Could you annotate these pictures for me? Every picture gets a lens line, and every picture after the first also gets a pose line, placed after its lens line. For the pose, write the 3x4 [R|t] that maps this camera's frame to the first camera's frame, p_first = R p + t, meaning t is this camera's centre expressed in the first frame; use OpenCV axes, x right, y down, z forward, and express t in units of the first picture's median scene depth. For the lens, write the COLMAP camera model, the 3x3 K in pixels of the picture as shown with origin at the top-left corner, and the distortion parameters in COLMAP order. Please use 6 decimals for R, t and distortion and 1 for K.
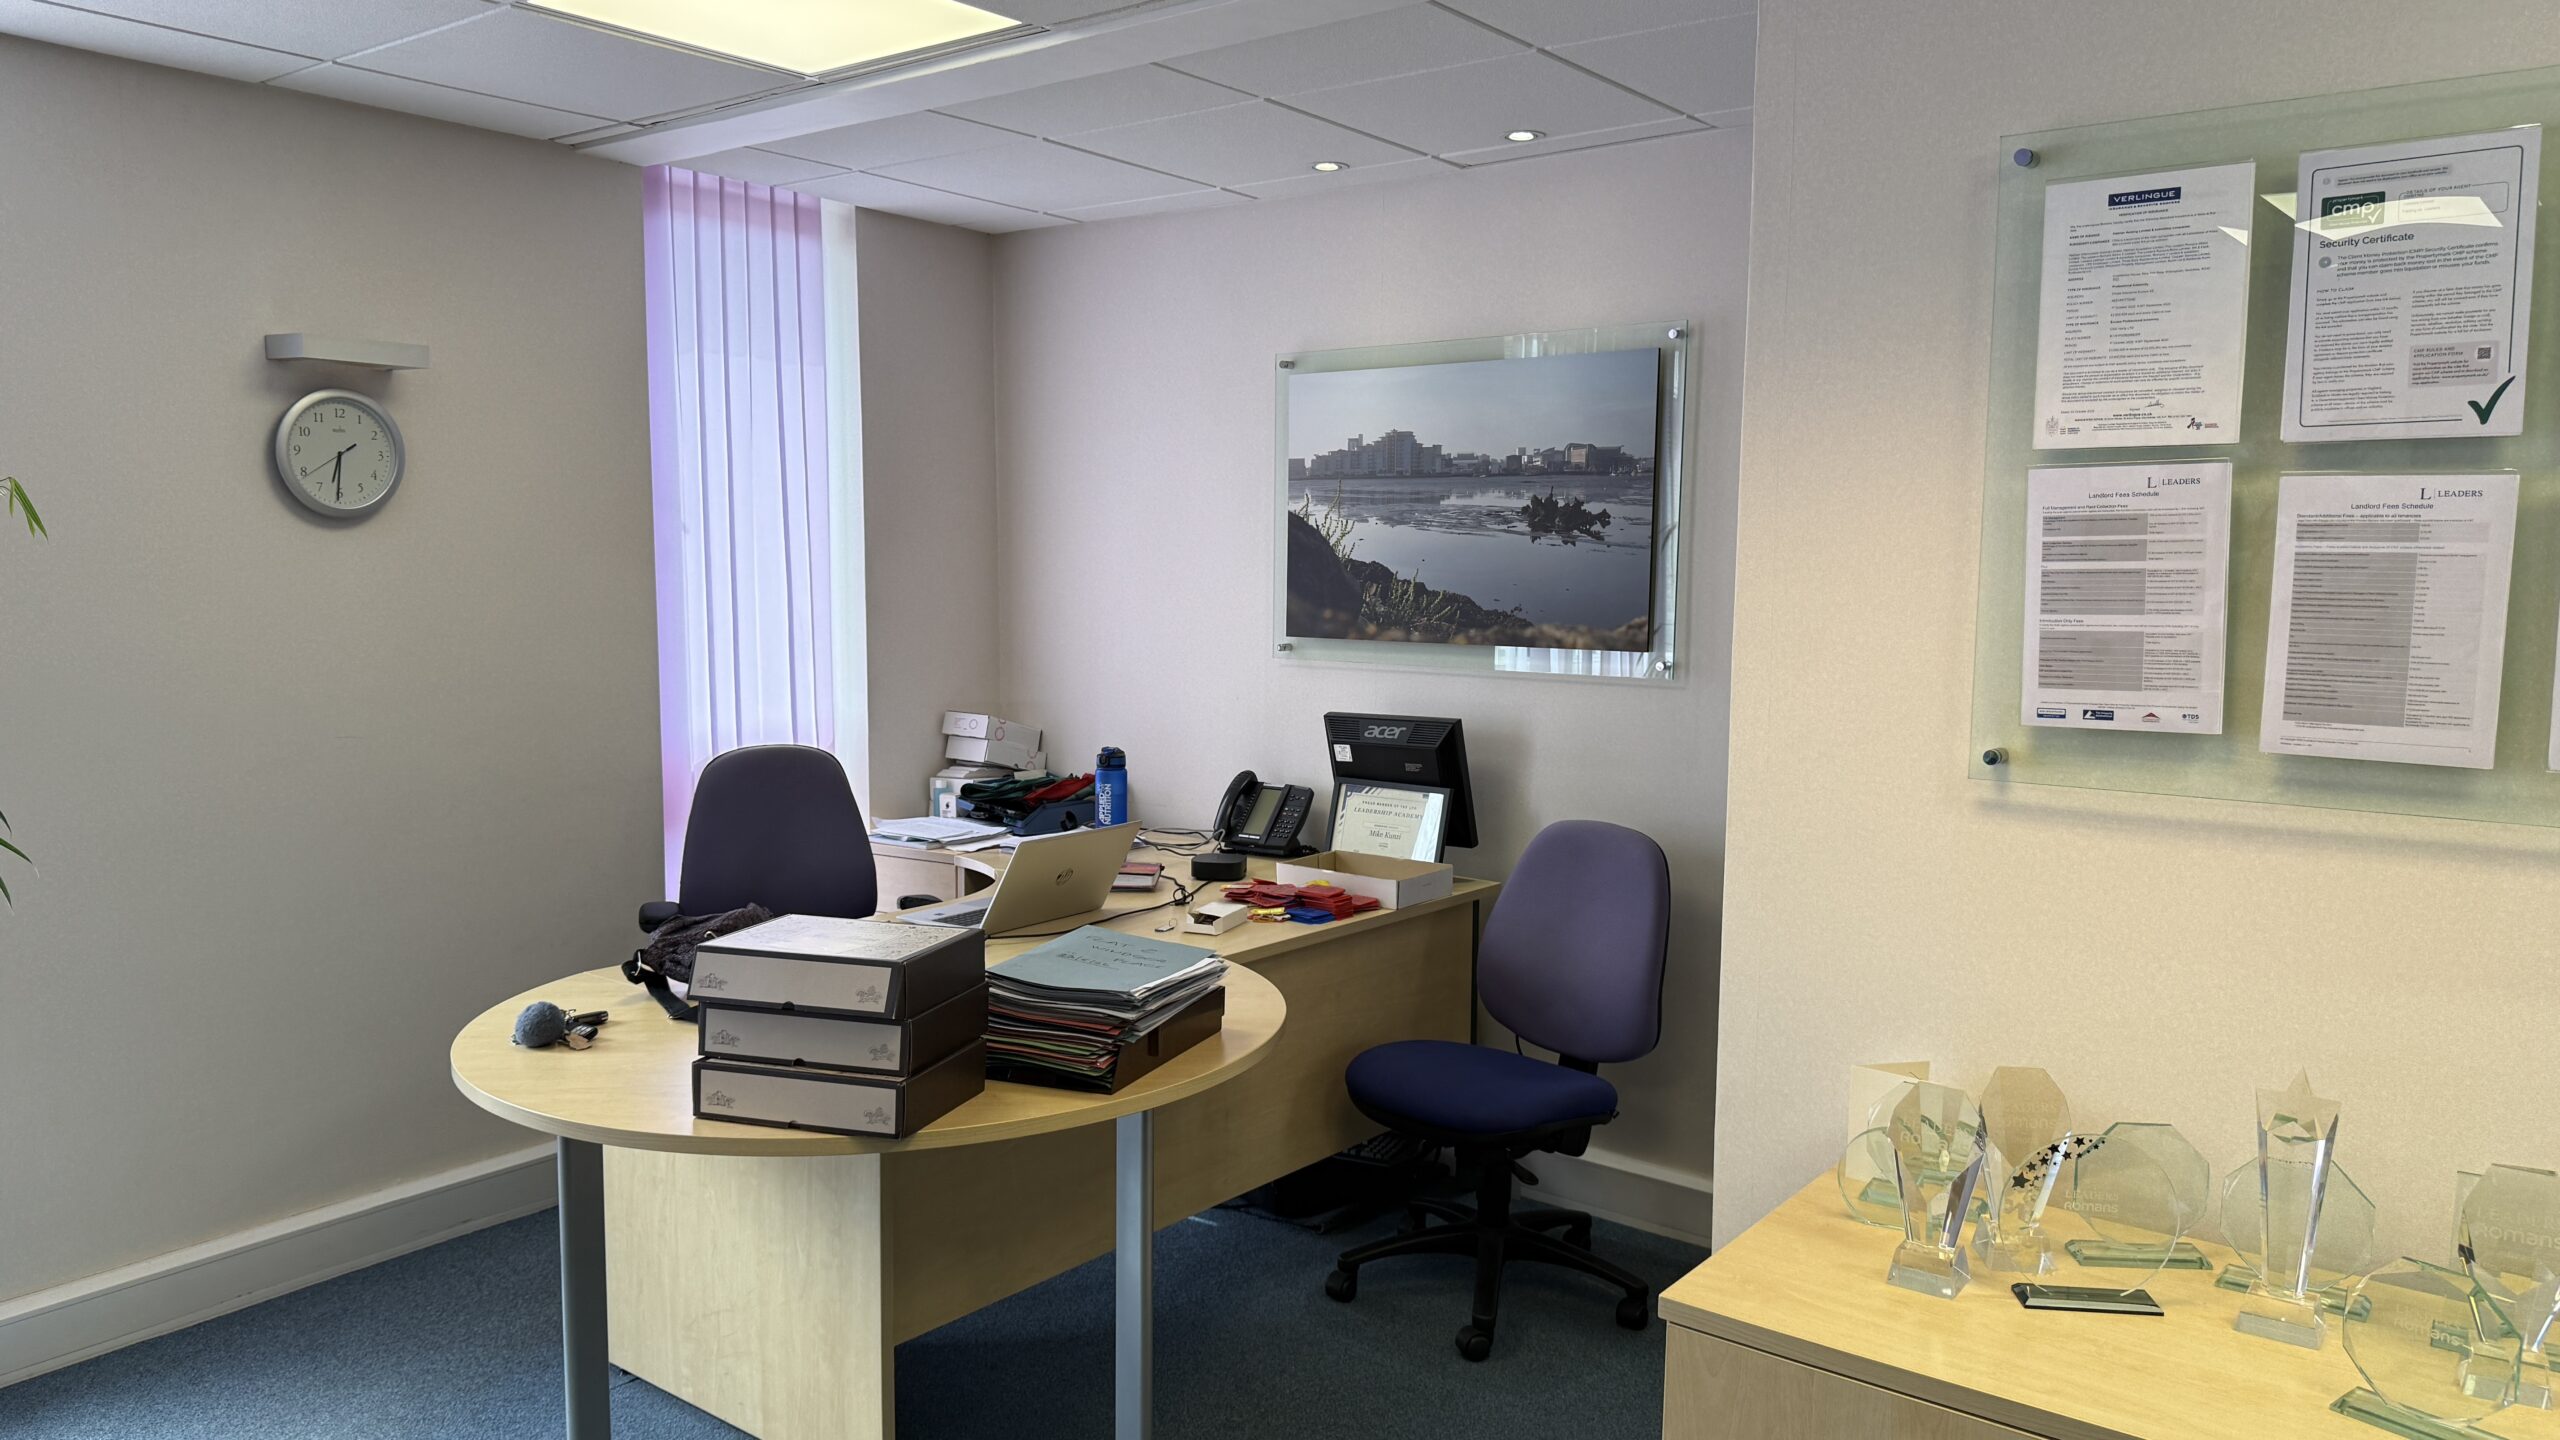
lens RADIAL K [[1784.6, 0, 1280.0], [0, 1784.6, 720.0], [0, 0, 1]] dist [0.120060, -0.188885]
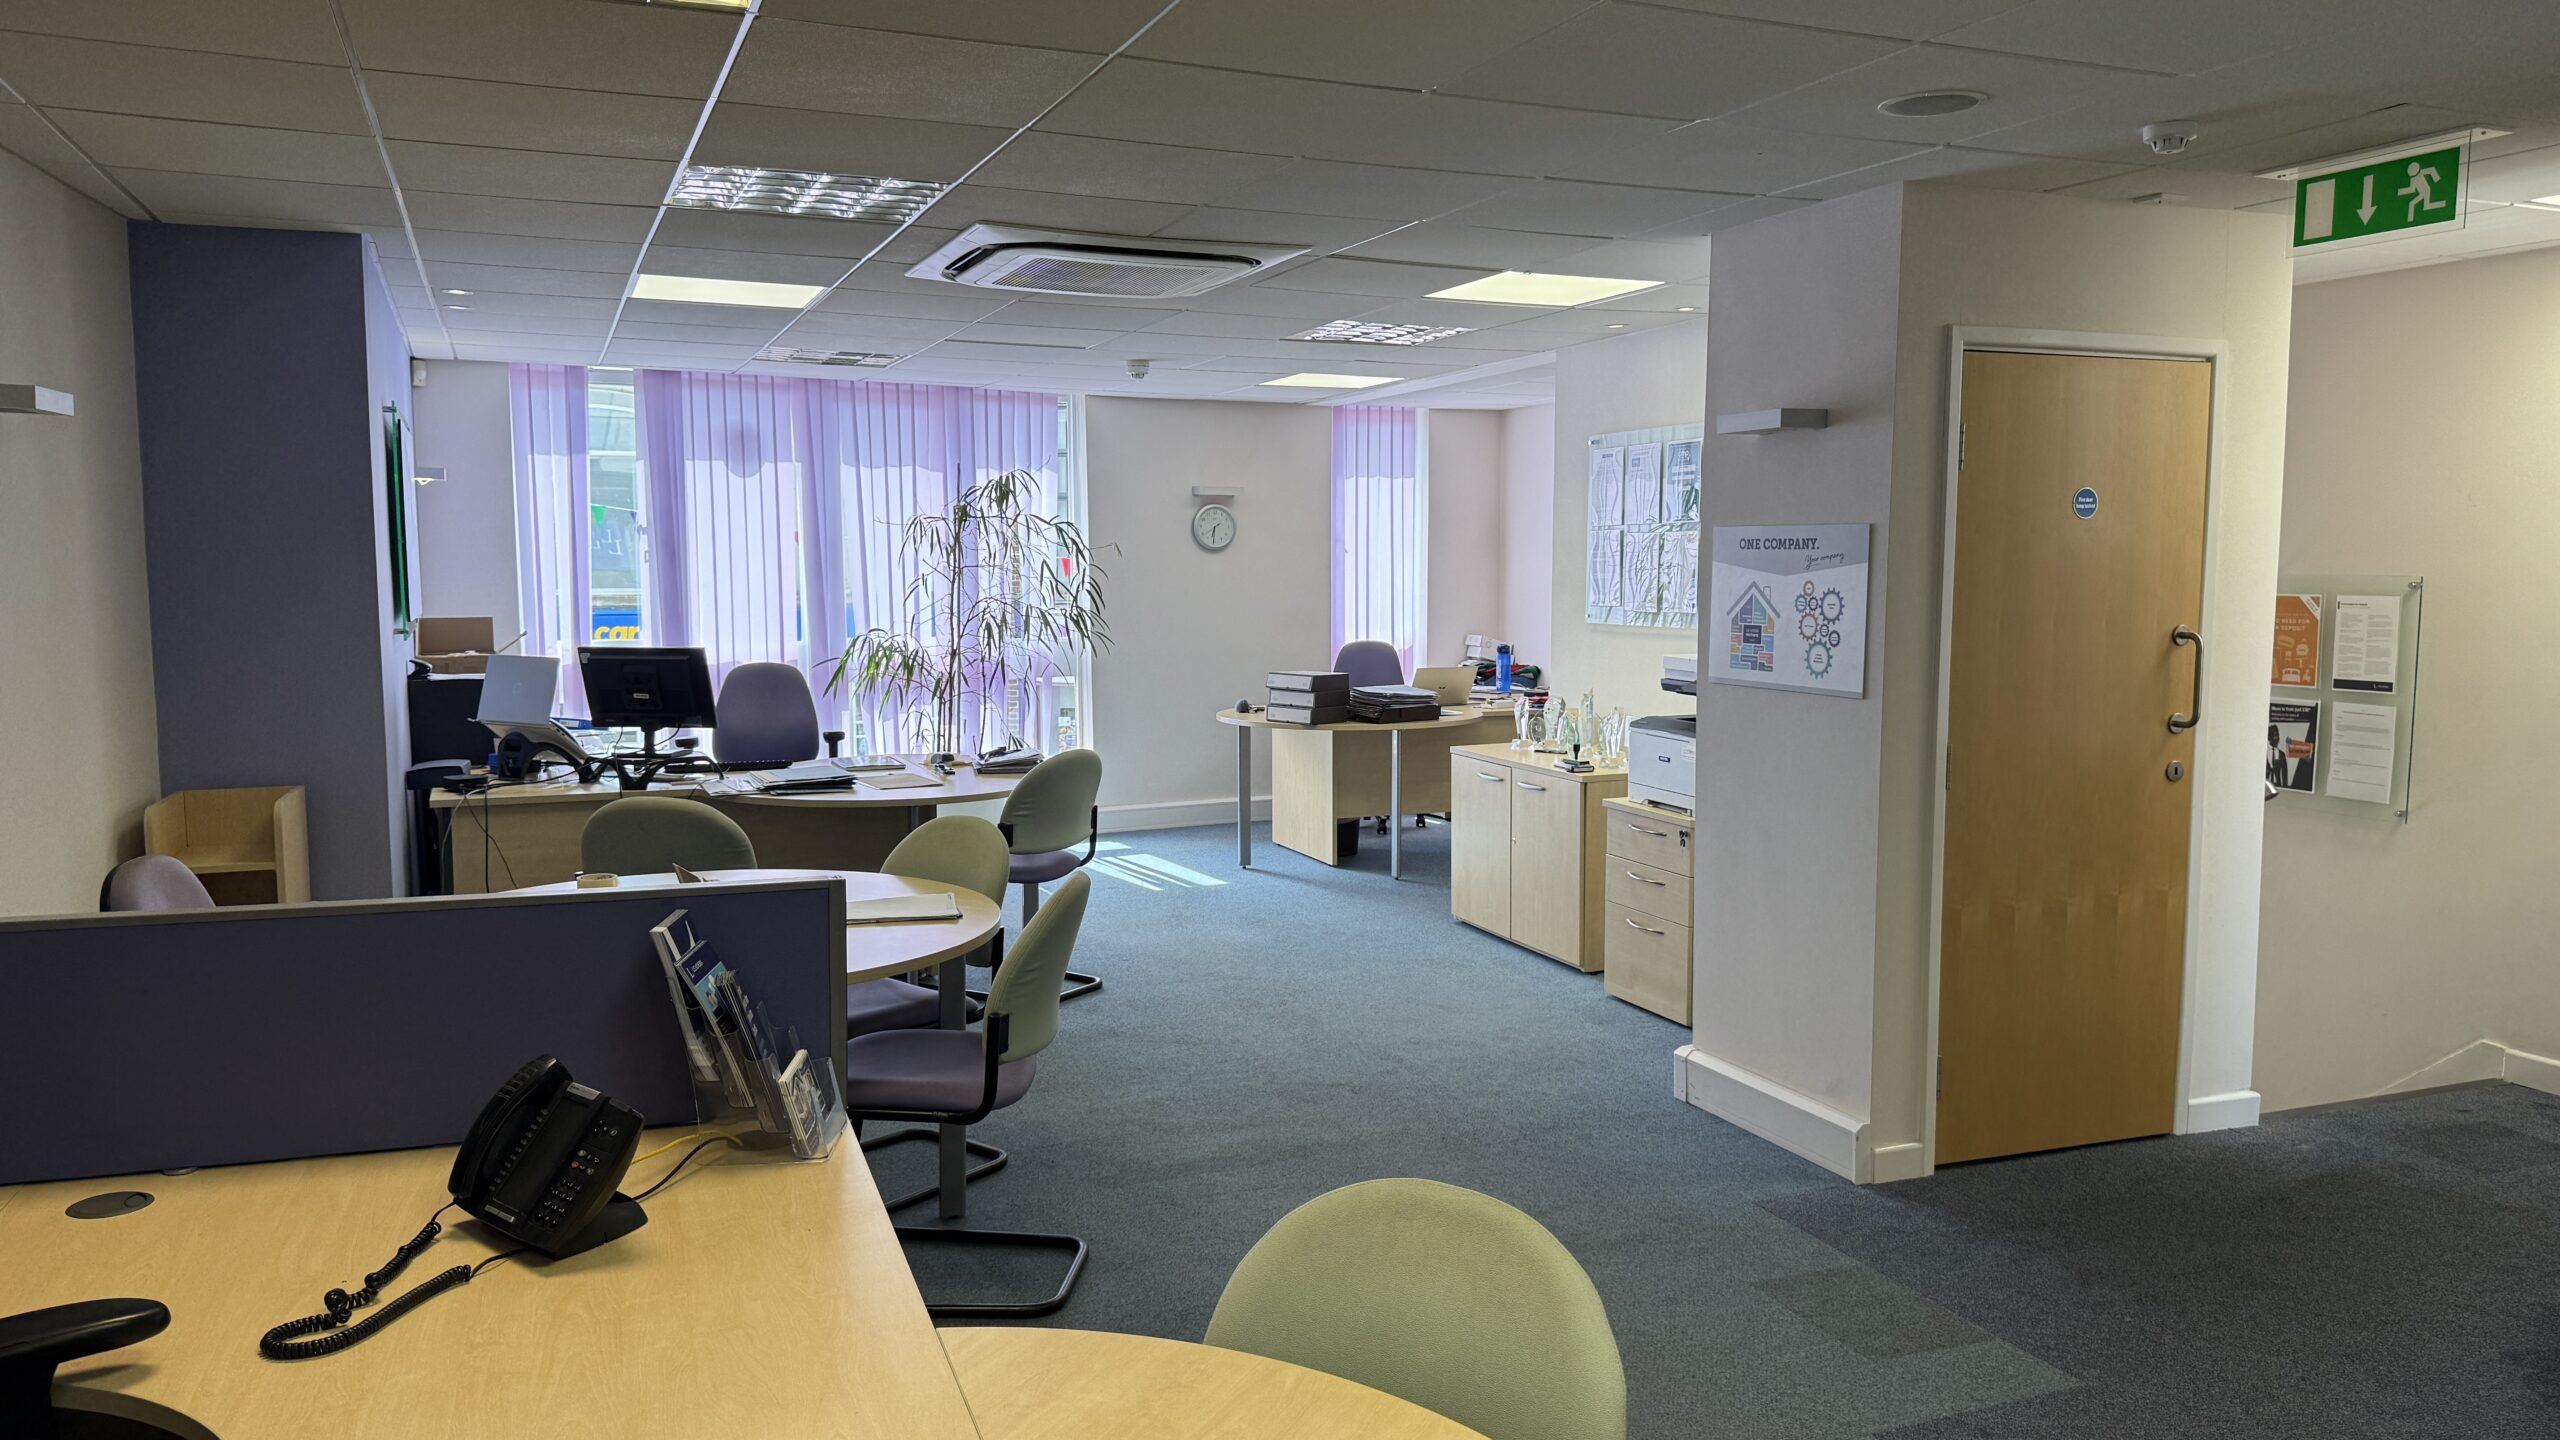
lens RADIAL K [[1784.6, 0, 1280.0], [0, 1784.6, 720.0], [0, 0, 1]] dist [0.120060, -0.188885]
pose [[0.860580, 0.036606, -0.507999, 0.837812], [-0.043109, 0.999070, -0.001036, 0.128130], [0.507488, 0.022791, 0.861357, -1.127366]]
